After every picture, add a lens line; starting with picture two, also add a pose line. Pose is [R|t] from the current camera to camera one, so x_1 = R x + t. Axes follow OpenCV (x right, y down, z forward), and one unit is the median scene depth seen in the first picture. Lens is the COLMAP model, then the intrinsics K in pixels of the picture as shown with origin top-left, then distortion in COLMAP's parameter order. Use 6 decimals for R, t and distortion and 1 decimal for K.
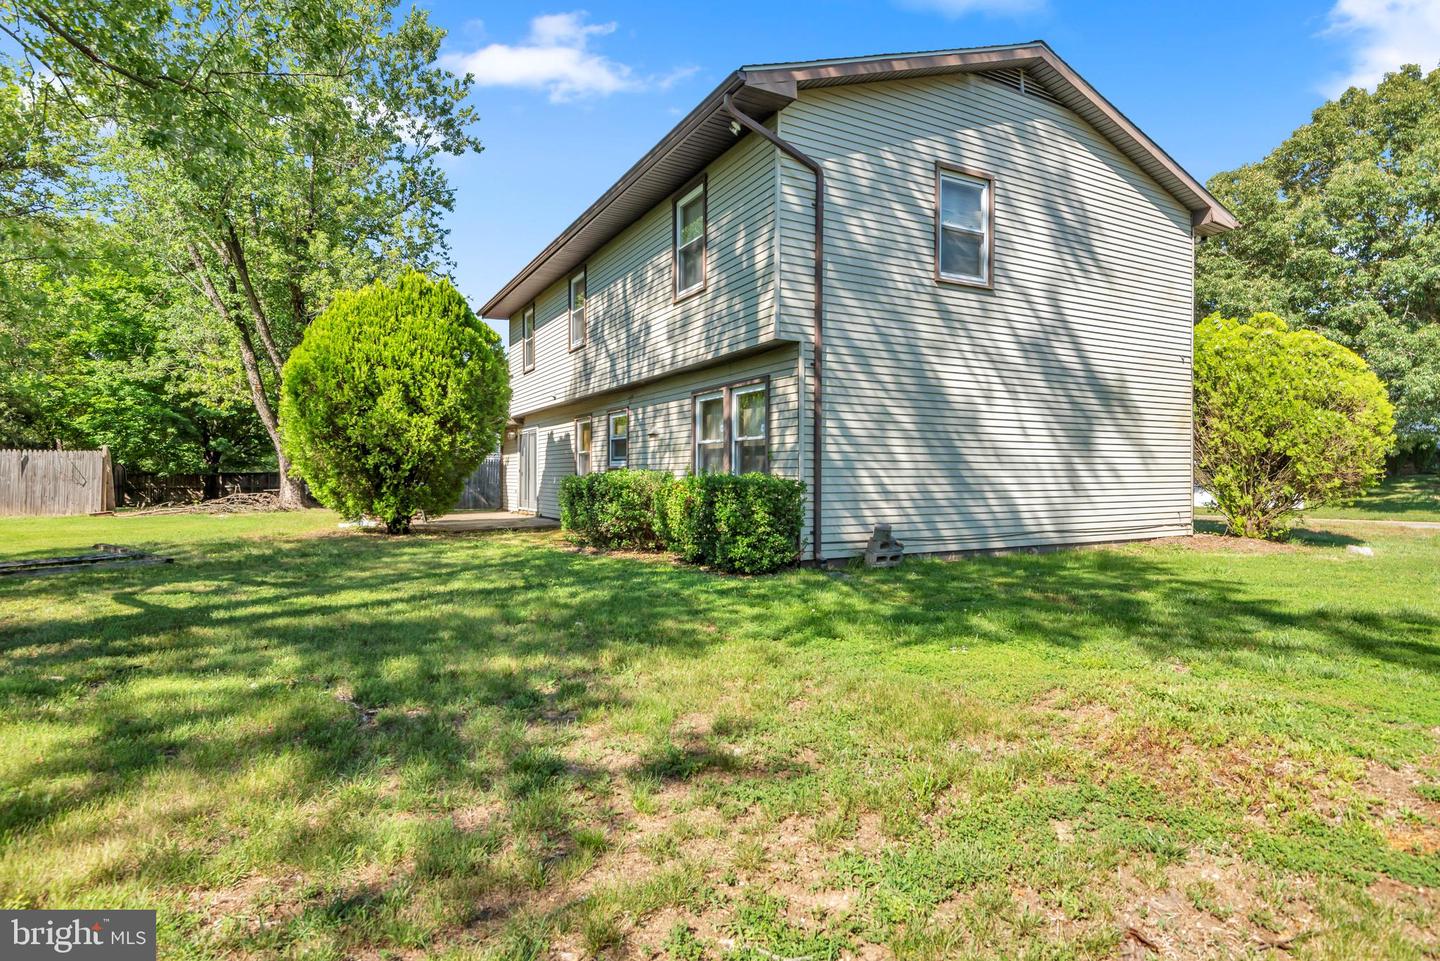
lens RADIAL K [[762.2, 0, 720.4], [0, 762.2, 475.8], [0, 0, 1]] dist [0.025855, -0.000539]
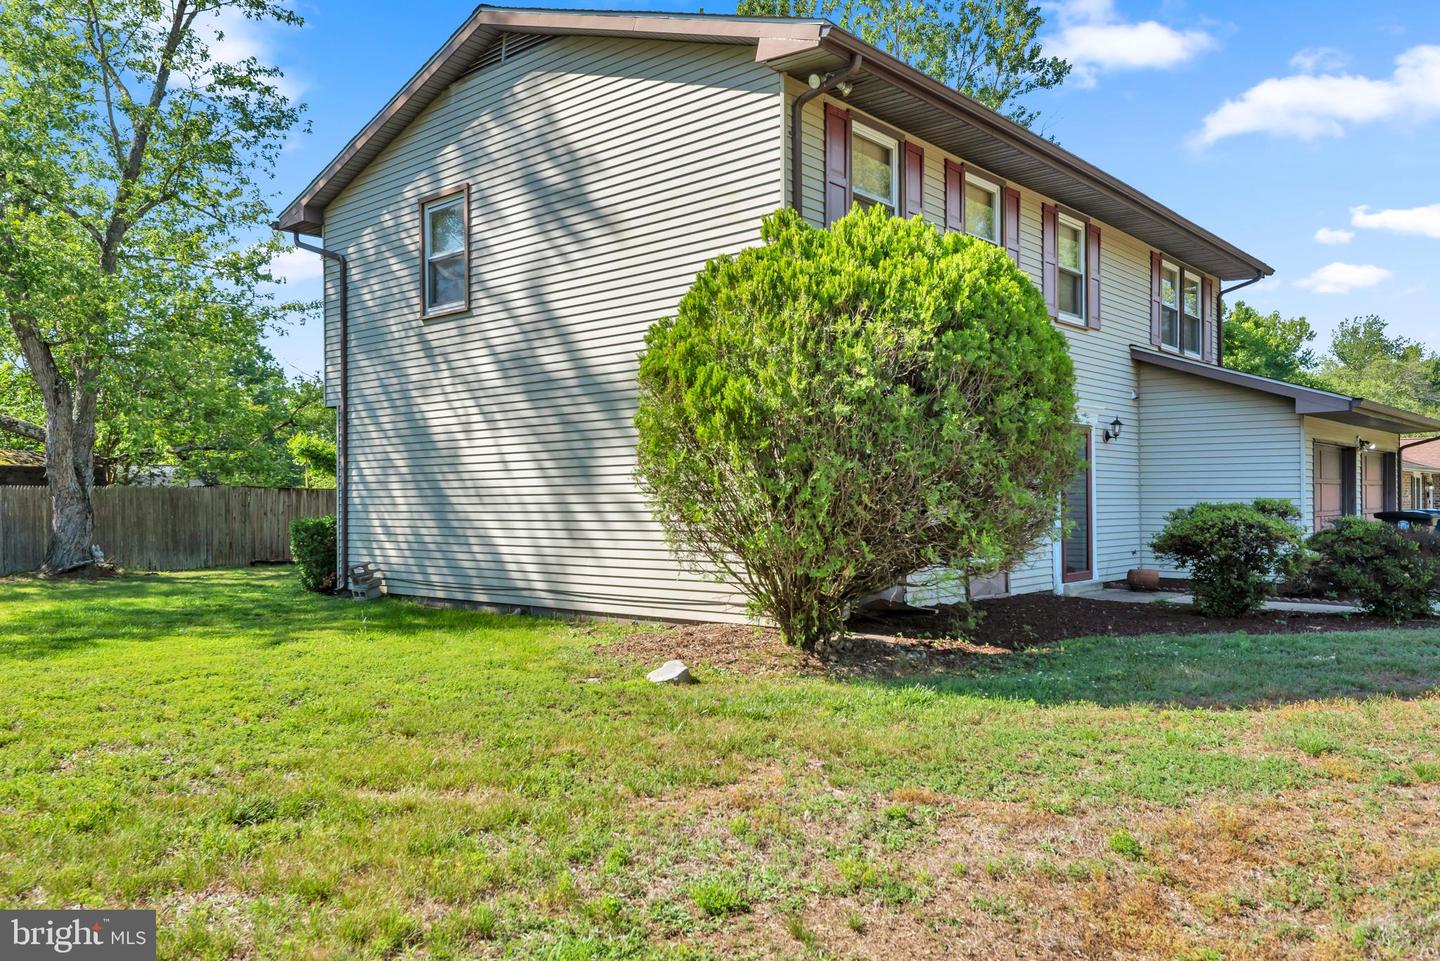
lens RADIAL K [[1080.1, 0, 719.9], [0, 1080.1, 489.0], [0, 0, 1]] dist [0.029057, -0.000781]
pose [[0.326943, -0.012650, -0.944959, 1.690423], [0.008224, 0.999911, -0.010541, -0.019828], [0.945008, -0.004325, 0.327018, 0.891819]]
